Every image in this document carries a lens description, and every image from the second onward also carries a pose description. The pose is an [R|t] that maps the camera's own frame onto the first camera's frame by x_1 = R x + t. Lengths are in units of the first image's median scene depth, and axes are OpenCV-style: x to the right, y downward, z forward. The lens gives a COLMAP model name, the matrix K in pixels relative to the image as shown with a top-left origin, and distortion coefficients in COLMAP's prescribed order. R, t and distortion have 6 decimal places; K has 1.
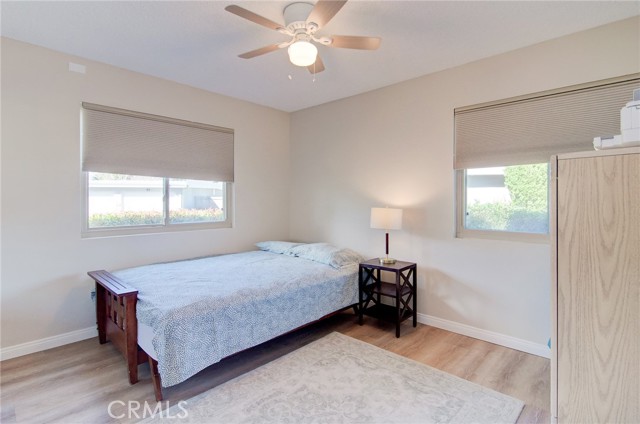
lens RADIAL K [[315.4, 0, 321.8], [0, 315.4, 207.1], [0, 0, 1]] dist [-0.000683, -0.000458]
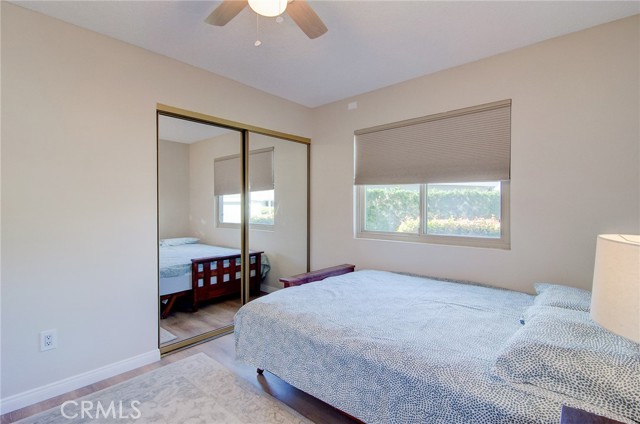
lens RADIAL K [[298.3, 0, 320.0], [0, 298.3, 212.0], [0, 0, 1]] dist [-0.001530, -0.000495]
pose [[0.047900, 0.015469, -0.998732, 0.446543], [-0.020346, 0.999688, 0.014508, -0.020024], [0.998645, 0.019626, 0.048199, 0.815231]]
